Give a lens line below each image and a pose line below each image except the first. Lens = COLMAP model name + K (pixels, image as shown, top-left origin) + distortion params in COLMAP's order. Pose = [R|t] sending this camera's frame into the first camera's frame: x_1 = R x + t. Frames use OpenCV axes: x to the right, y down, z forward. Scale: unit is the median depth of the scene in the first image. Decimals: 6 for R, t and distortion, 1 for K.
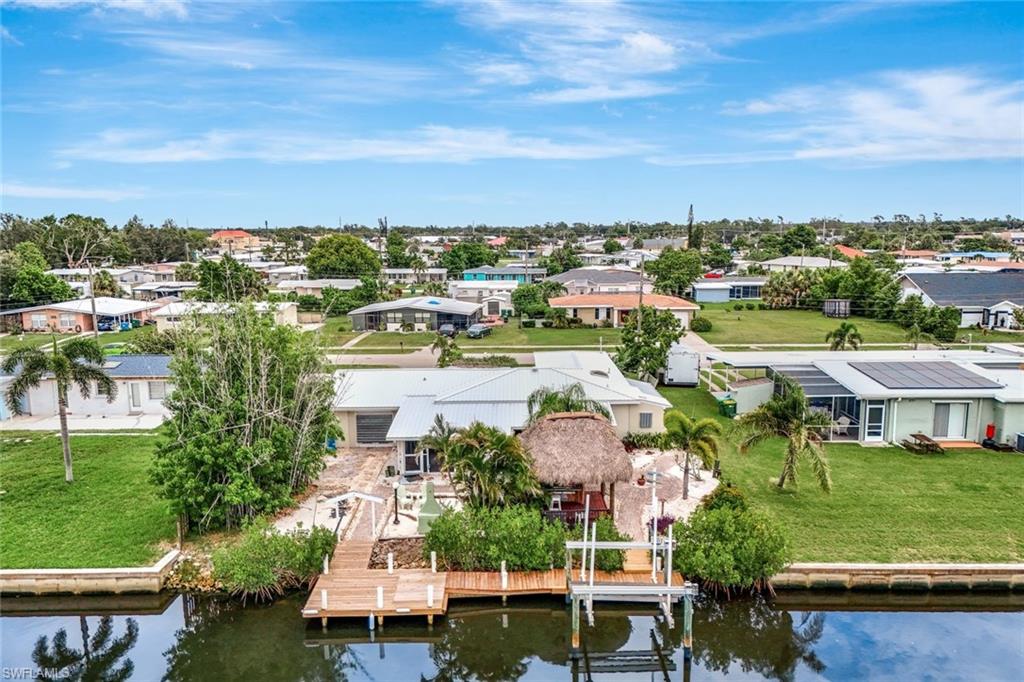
lens RADIAL K [[744.1, 0, 511.7], [0, 744.1, 380.8], [0, 0, 1]] dist [0.070251, -0.075341]
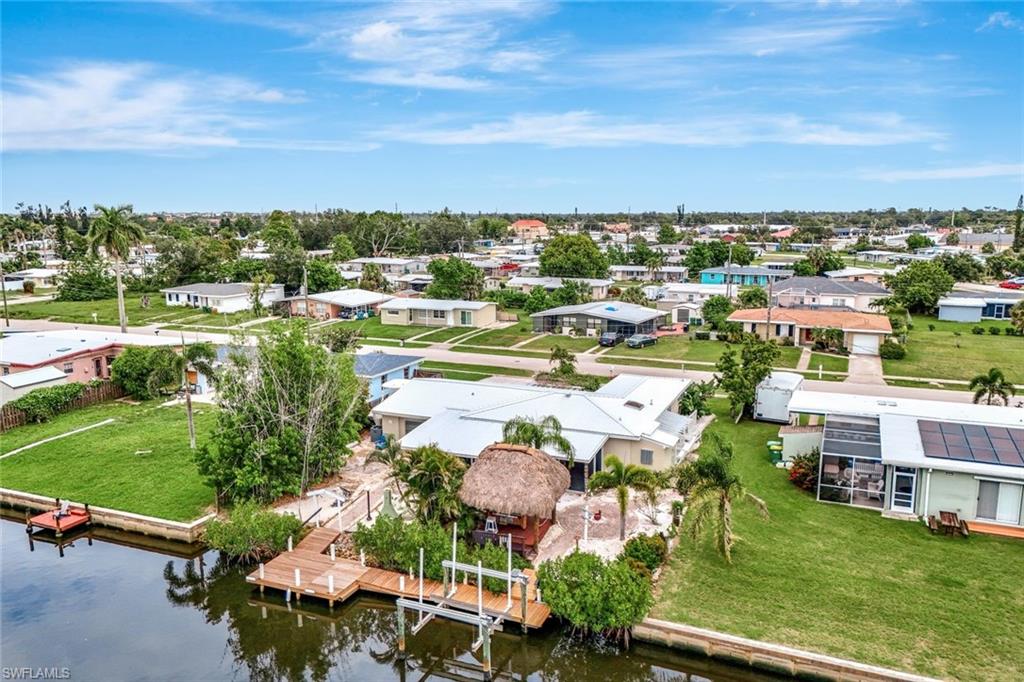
lens RADIAL K [[744.1, 0, 511.7], [0, 744.1, 380.8], [0, 0, 1]] dist [0.070251, -0.075341]
pose [[0.923734, 0.089176, -0.372509, 0.359048], [-0.082537, 0.996016, 0.033768, -0.066668], [0.374036, -0.000447, 0.927414, -0.016589]]
